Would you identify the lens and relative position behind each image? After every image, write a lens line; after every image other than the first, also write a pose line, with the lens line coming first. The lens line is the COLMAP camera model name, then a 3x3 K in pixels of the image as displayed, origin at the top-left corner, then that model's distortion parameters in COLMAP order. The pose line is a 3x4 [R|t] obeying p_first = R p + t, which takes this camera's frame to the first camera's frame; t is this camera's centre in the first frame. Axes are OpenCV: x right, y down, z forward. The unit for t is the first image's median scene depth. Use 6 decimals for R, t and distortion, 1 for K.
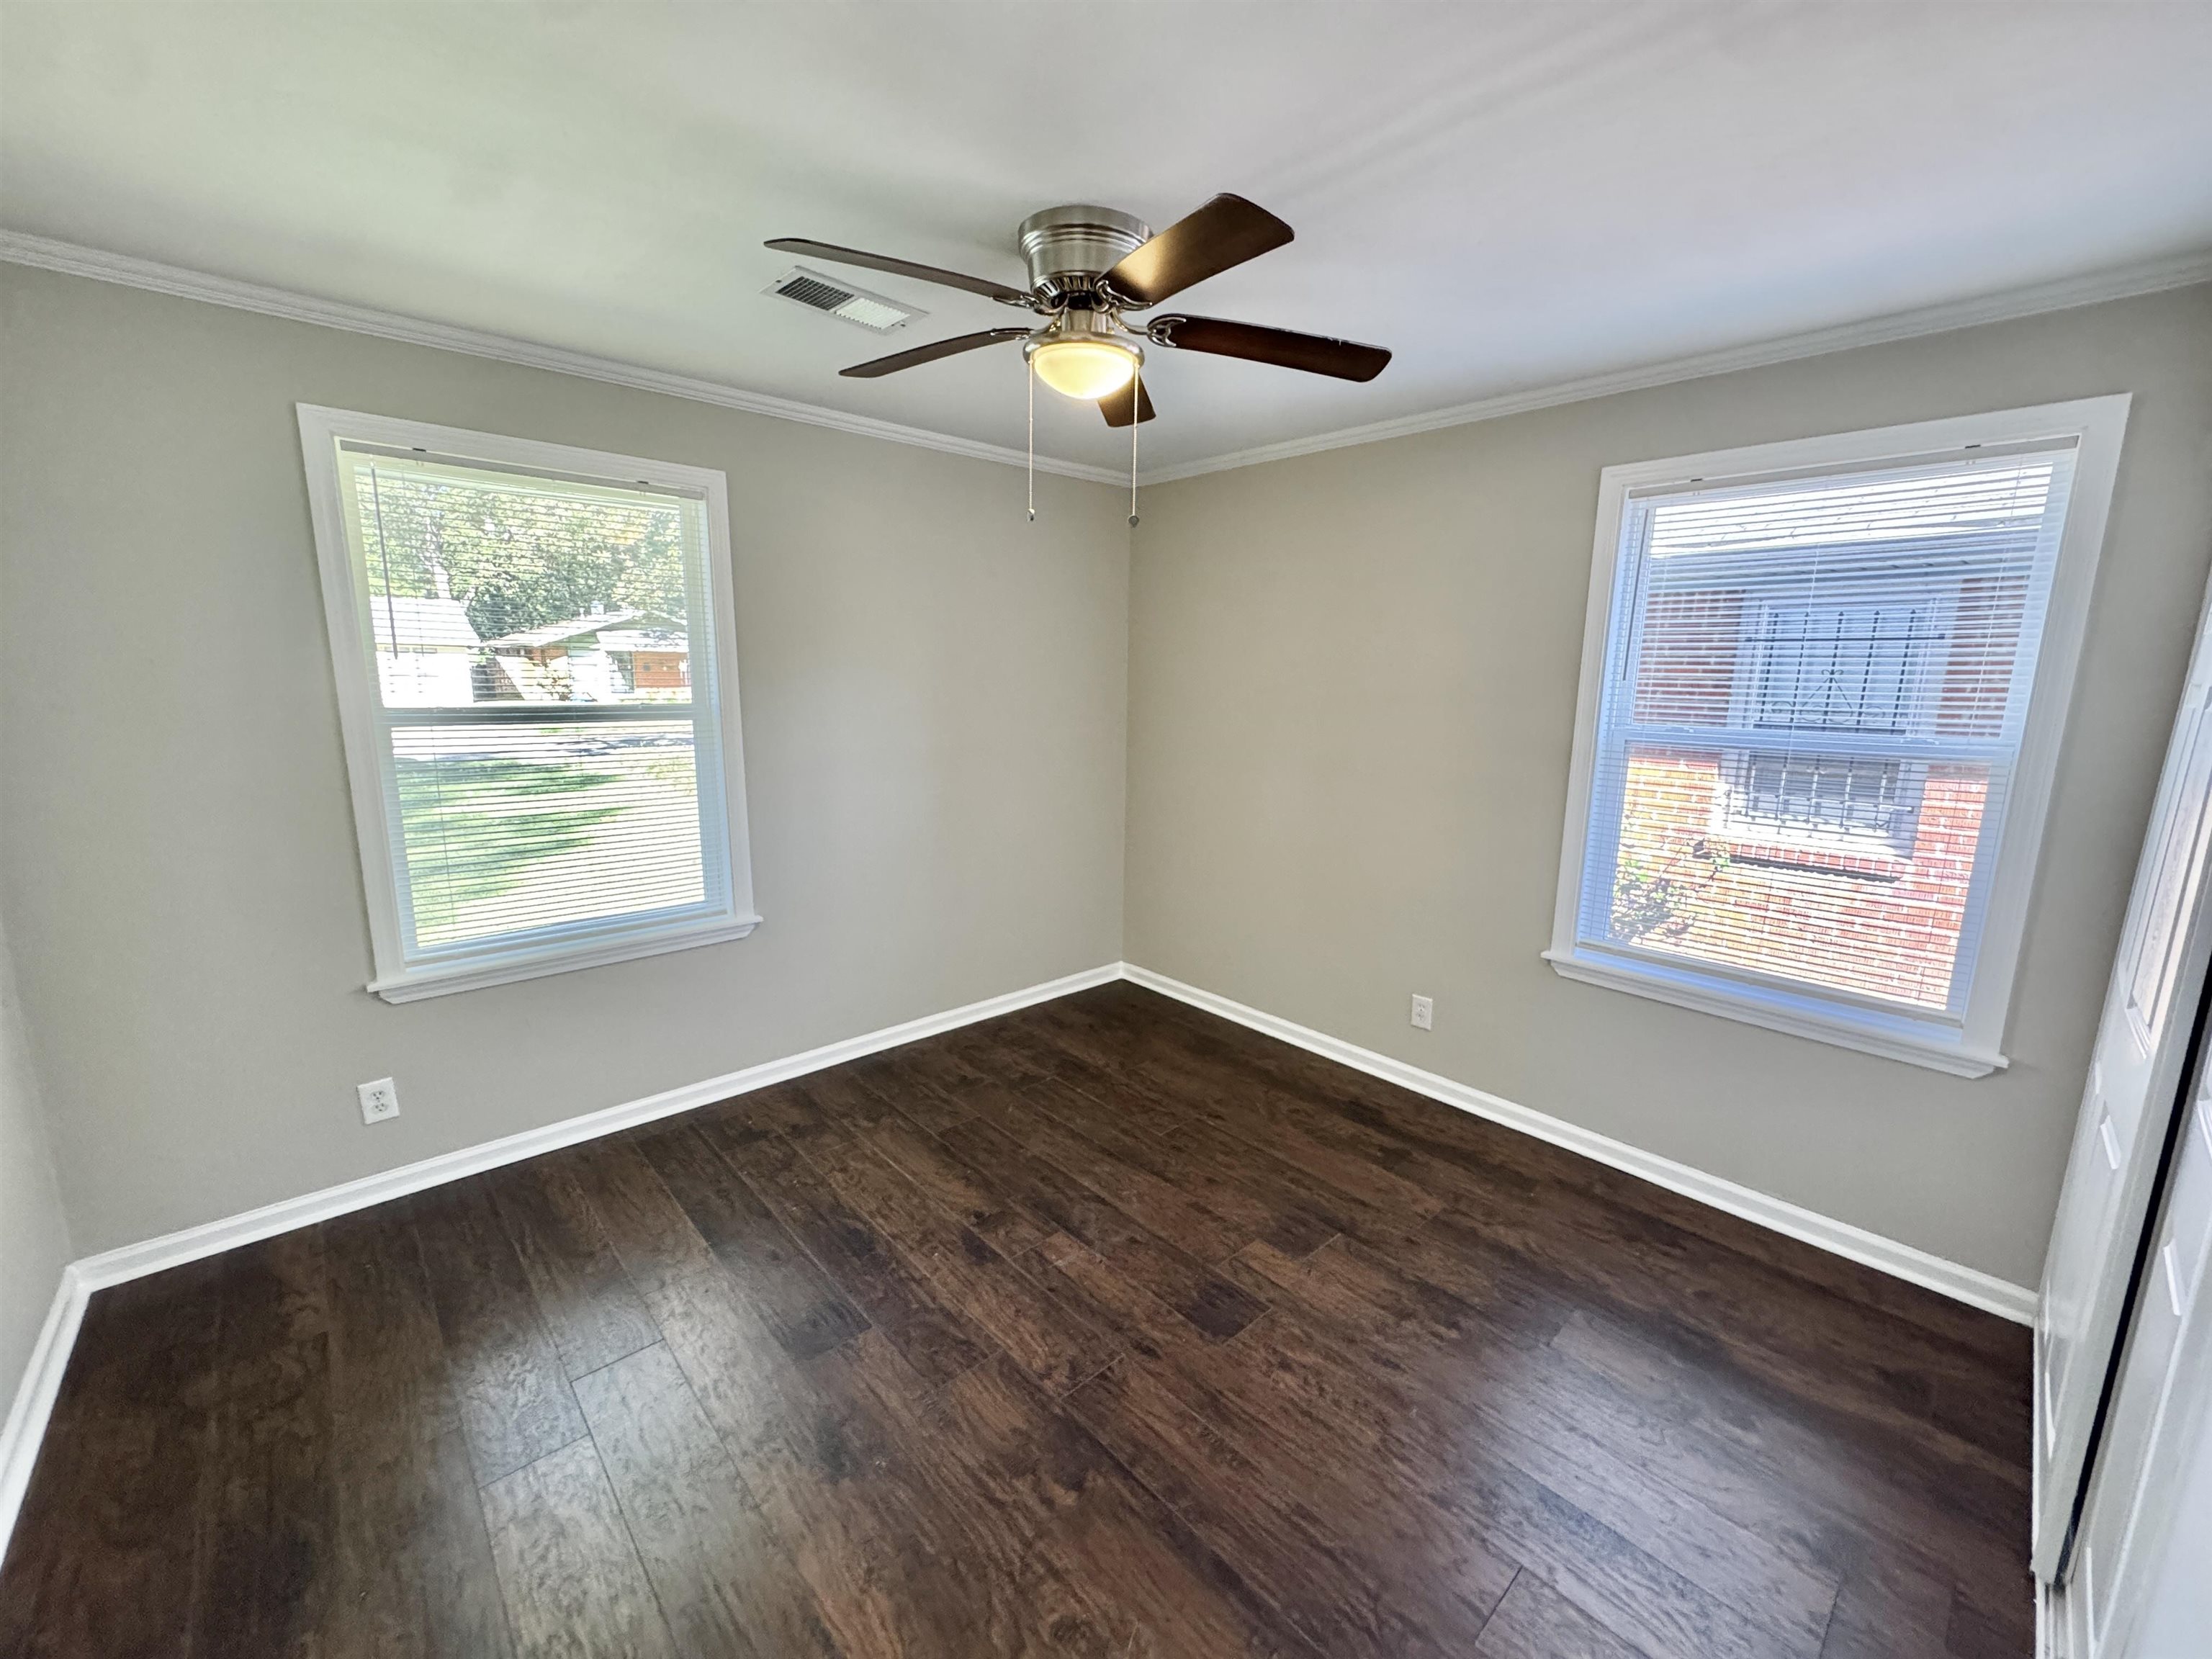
lens RADIAL K [[886.0, 0, 1110.5], [0, 886.0, 828.1], [0, 0, 1]] dist [-0.001327, -0.000345]
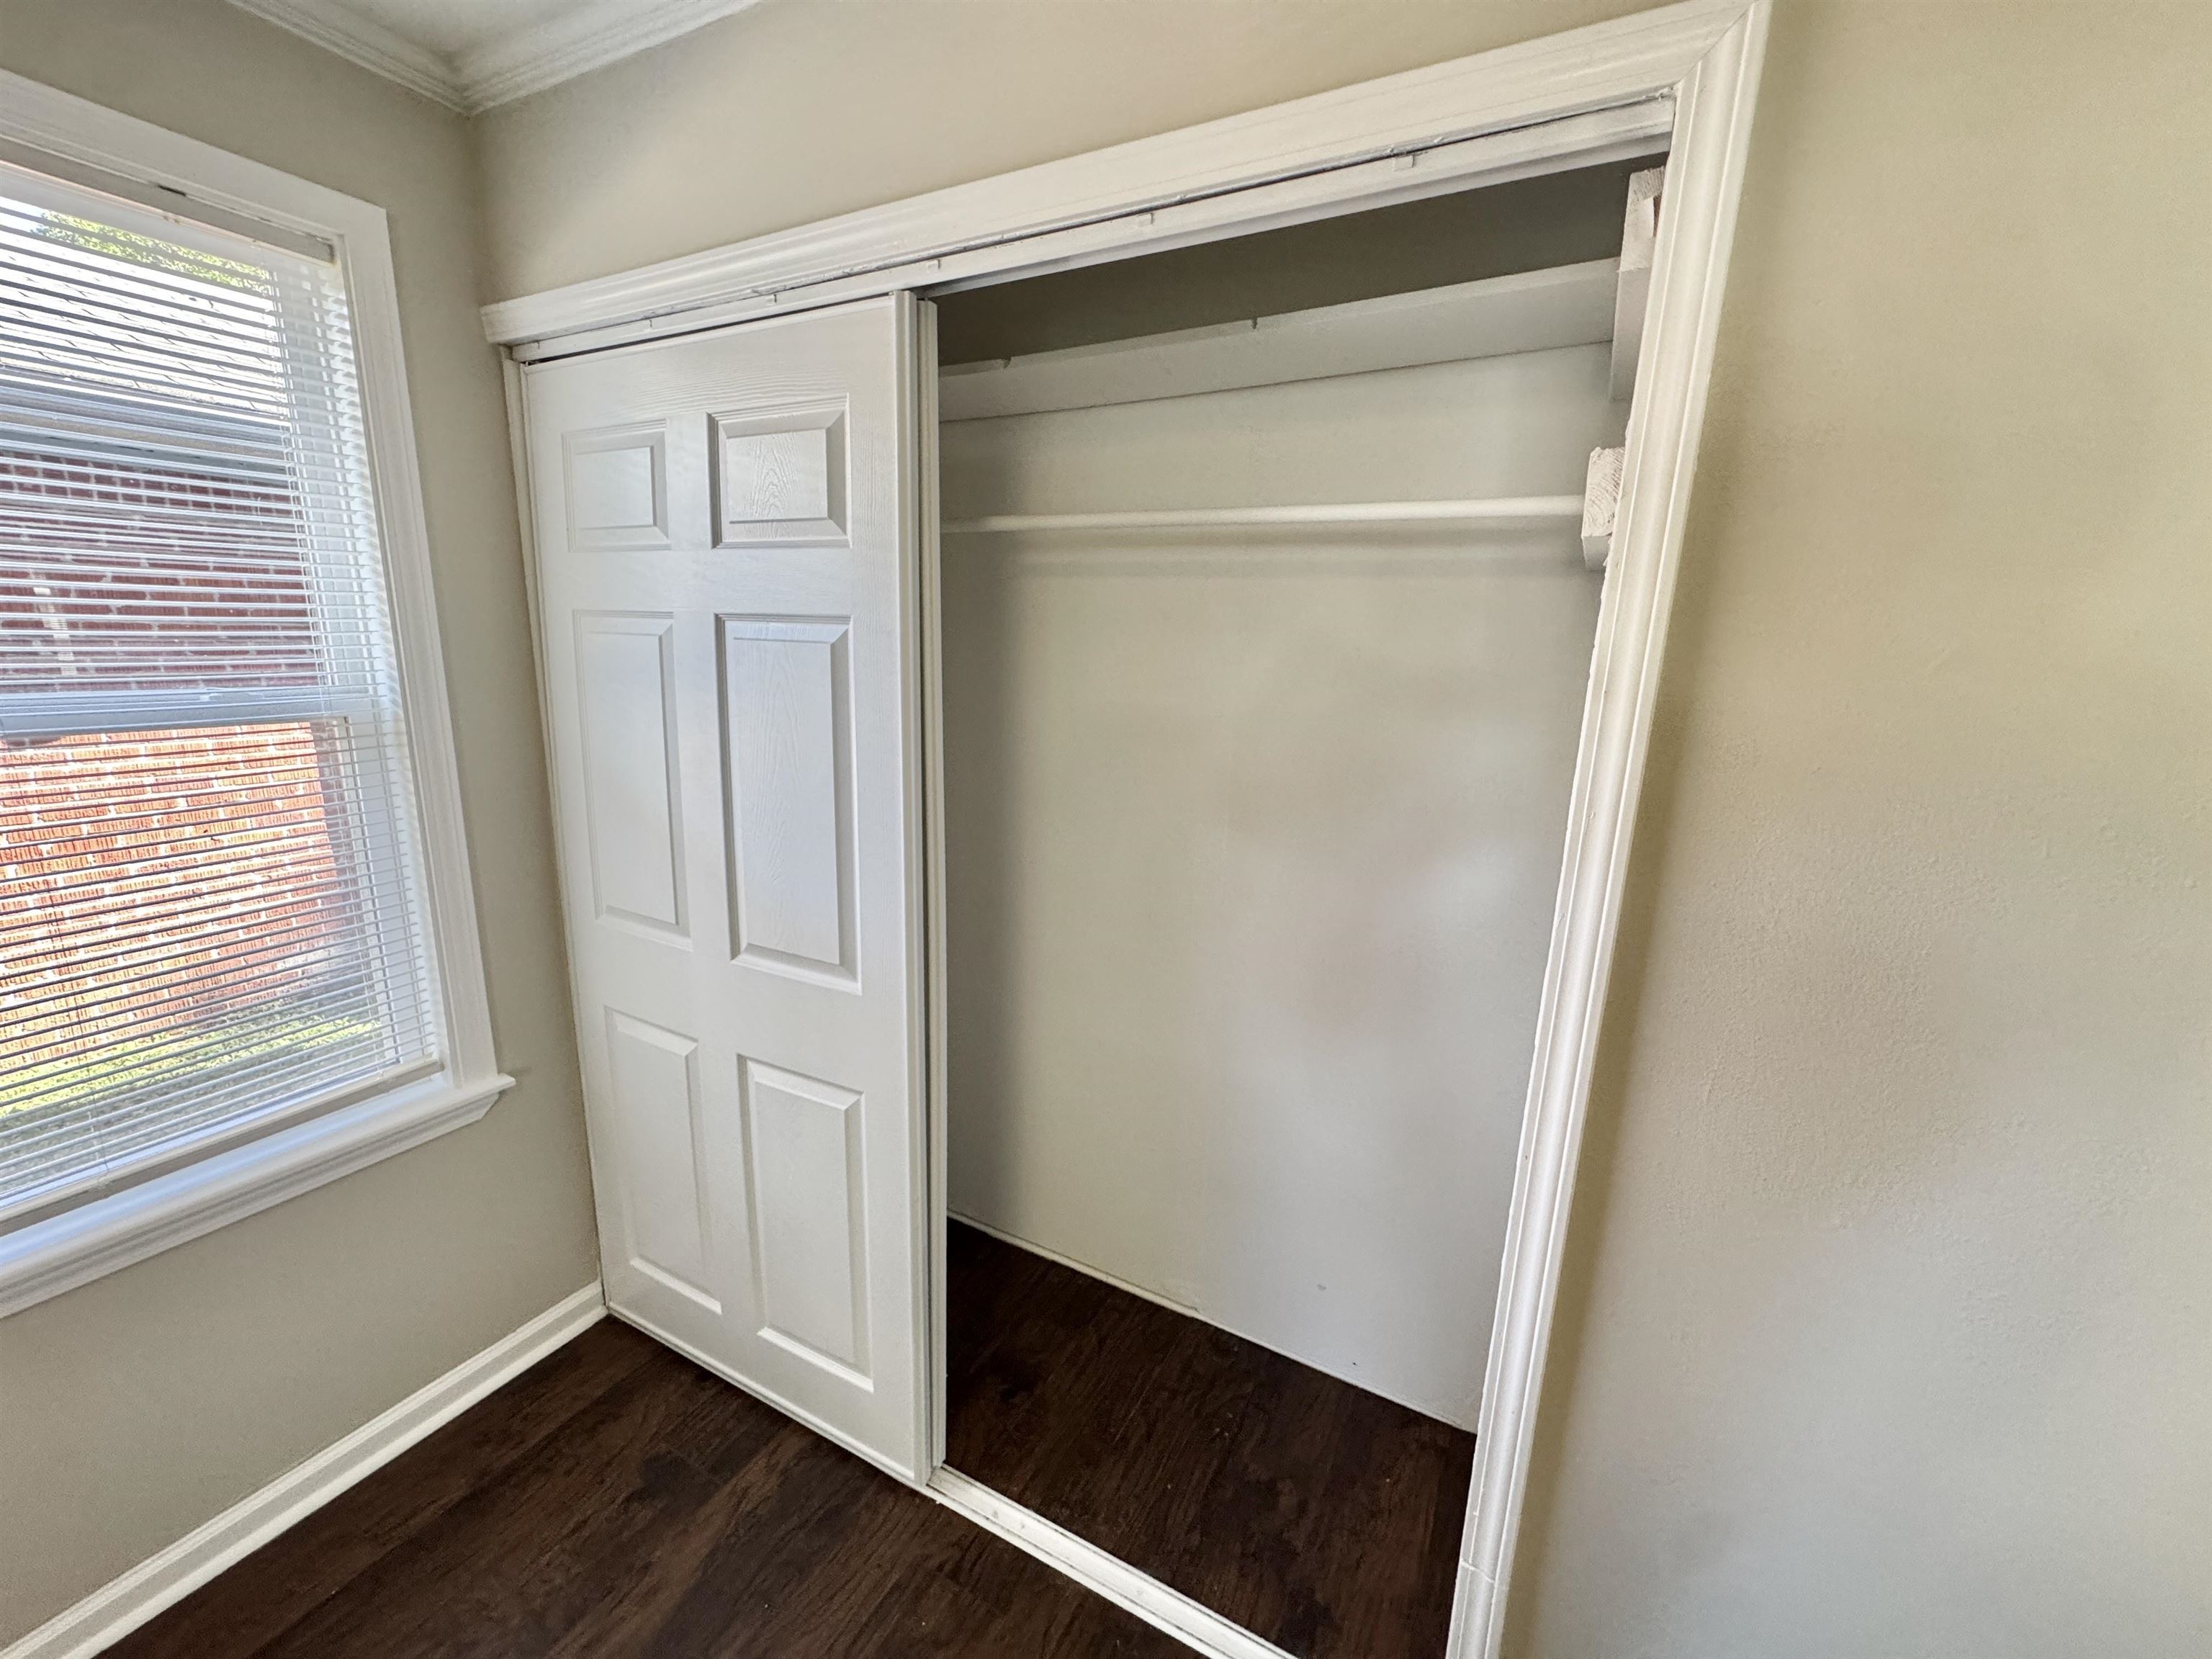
lens RADIAL K [[886.0, 0, 1110.5], [0, 886.0, 828.1], [0, 0, 1]] dist [-0.001327, -0.000345]
pose [[-0.324201, -0.224310, 0.919010, 0.134587], [0.133248, 0.950968, 0.279116, -0.106871], [-0.936557, 0.212946, -0.278415, 0.649599]]
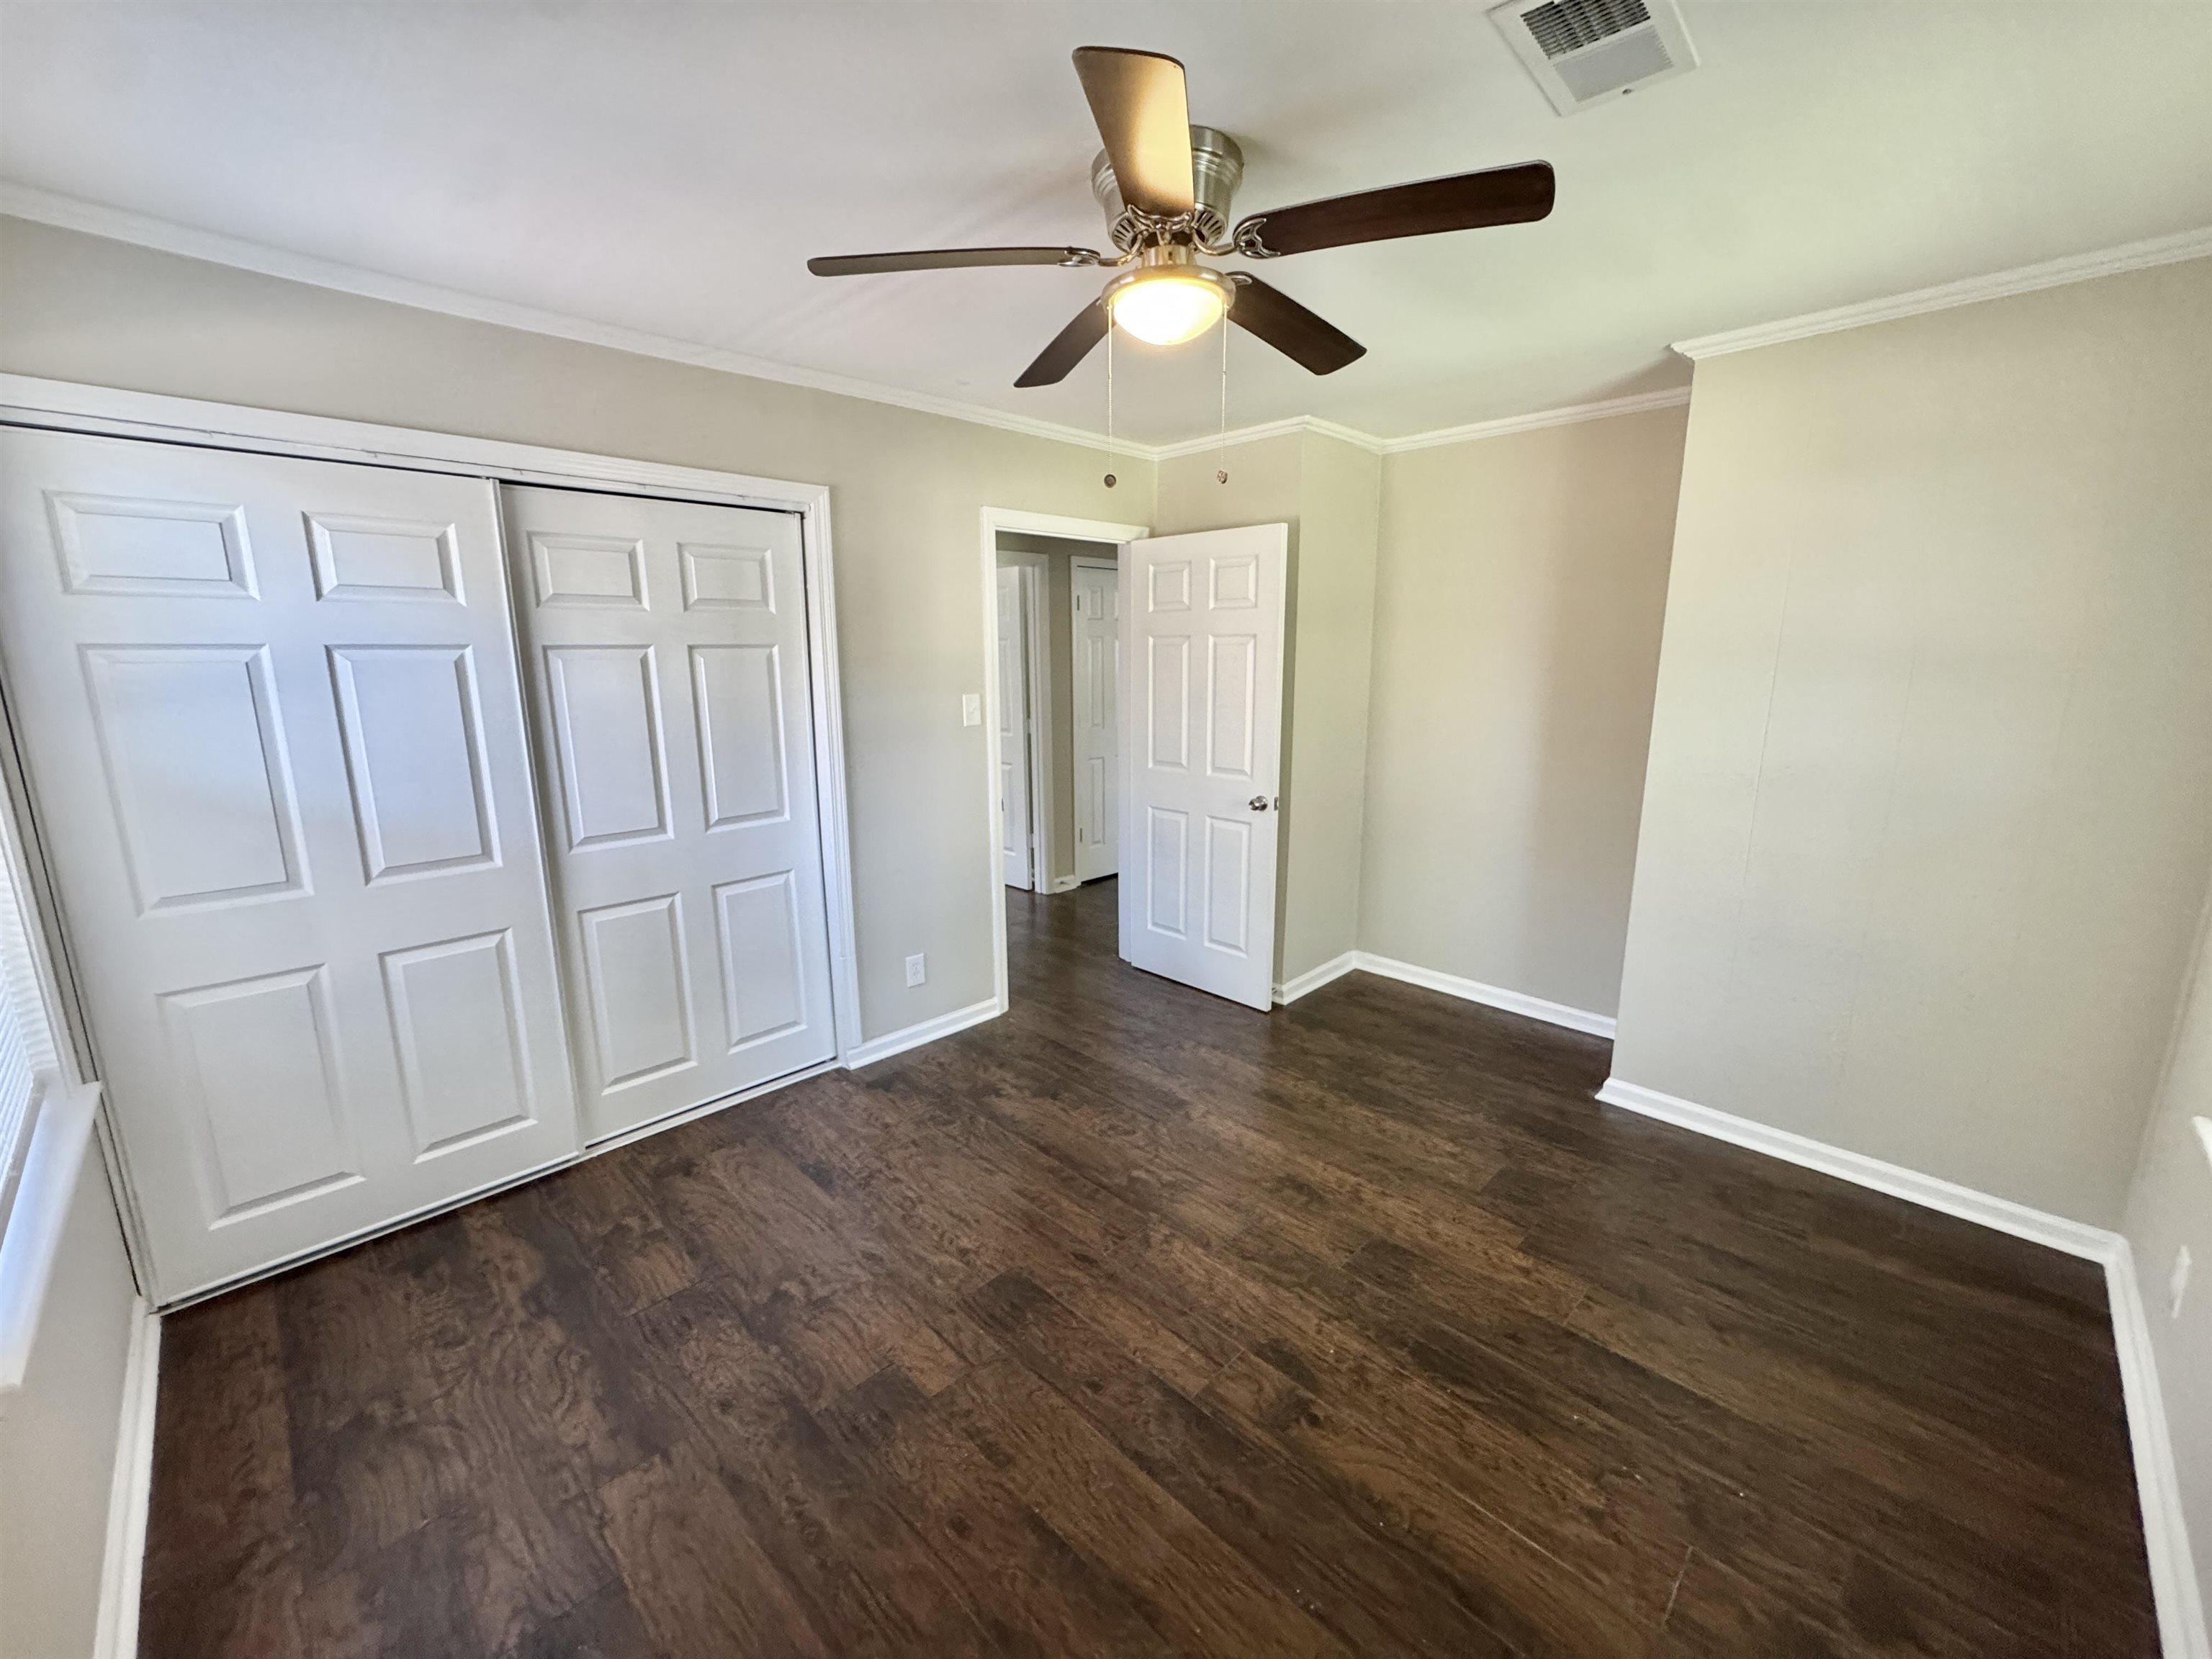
lens RADIAL K [[886.0, 0, 1110.5], [0, 886.0, 828.1], [0, 0, 1]] dist [-0.001327, -0.000345]
pose [[-0.999055, -0.004820, -0.043204, 0.054770], [-0.020509, 0.928543, 0.370657, -0.306419], [0.038330, 0.371192, -0.927765, 1.723502]]
